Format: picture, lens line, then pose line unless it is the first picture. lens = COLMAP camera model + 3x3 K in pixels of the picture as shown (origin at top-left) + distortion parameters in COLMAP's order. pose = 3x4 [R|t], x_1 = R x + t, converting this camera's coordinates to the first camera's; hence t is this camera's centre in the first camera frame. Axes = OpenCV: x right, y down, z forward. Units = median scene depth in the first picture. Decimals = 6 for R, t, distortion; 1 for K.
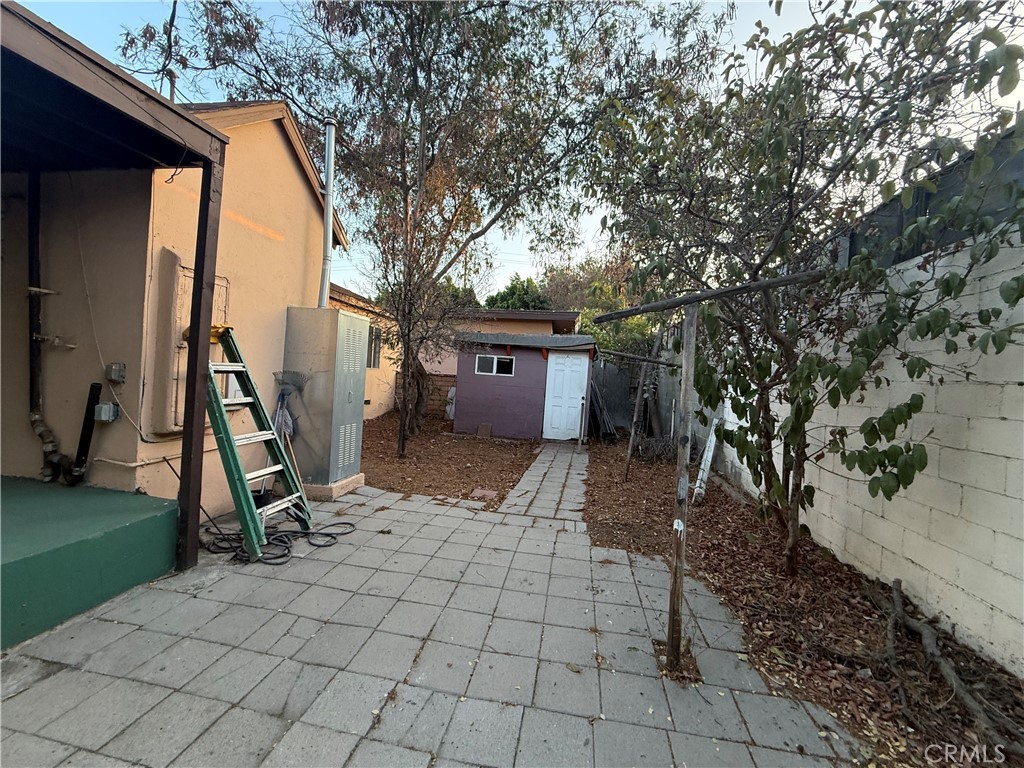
lens RADIAL K [[408.1, 0, 512.3], [0, 408.1, 385.0], [0, 0, 1]] dist [0.003533, -0.000709]
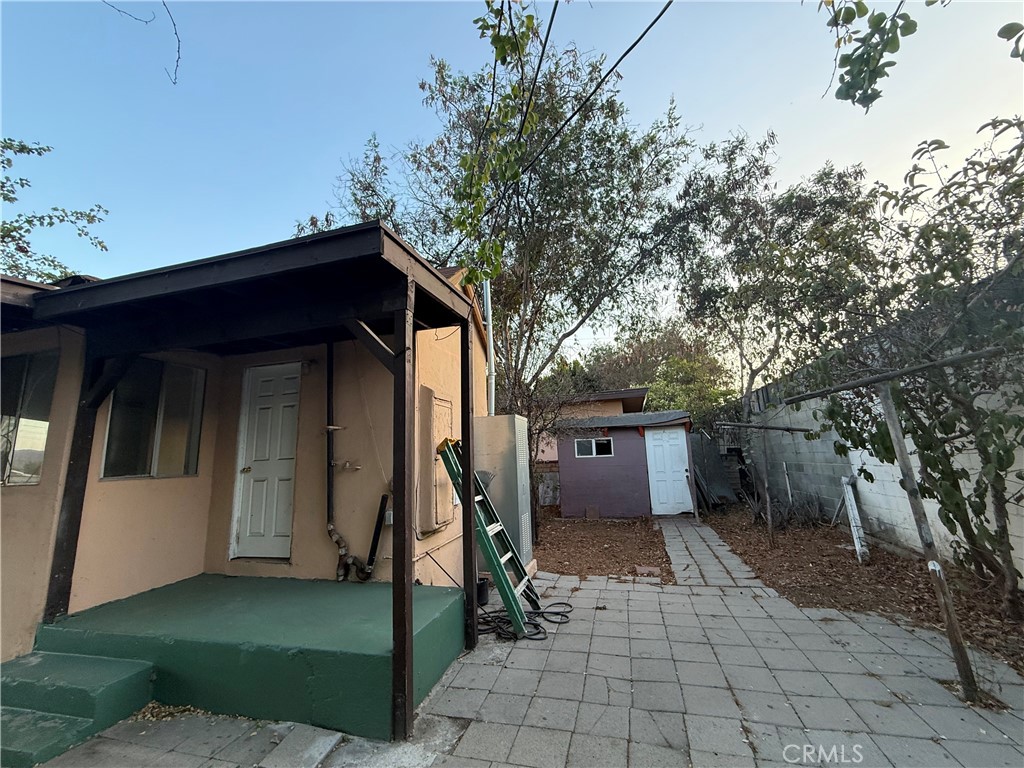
lens RADIAL K [[408.1, 0, 513.3], [0, 408.1, 385.3], [0, 0, 1]] dist [0.003533, -0.000709]
pose [[0.989722, -0.119767, -0.078142, -0.376352], [0.101738, 0.973709, -0.203816, -0.028740], [0.100498, 0.193771, 0.975886, -0.223578]]
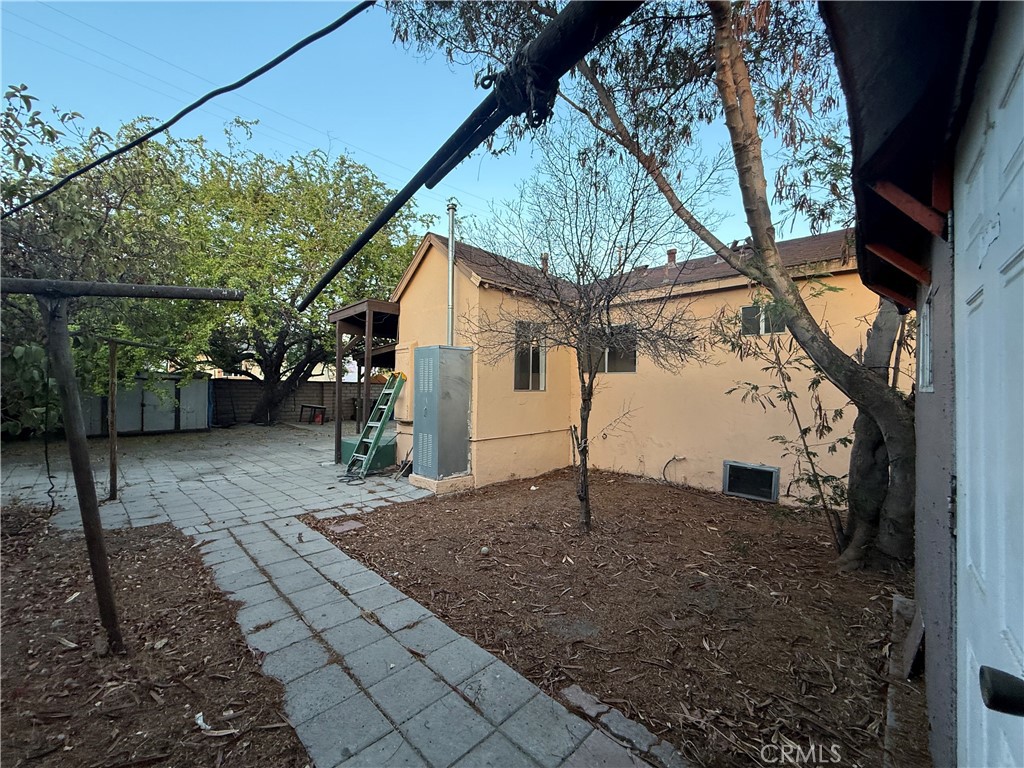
lens RADIAL K [[408.1, 0, 504.2], [0, 408.1, 385.0], [0, 0, 1]] dist [0.003533, -0.000709]
pose [[-0.558245, -0.073942, -0.826374, 0.642060], [-0.067519, 0.996766, -0.043577, -0.017099], [0.826924, 0.031469, -0.561432, 2.372391]]
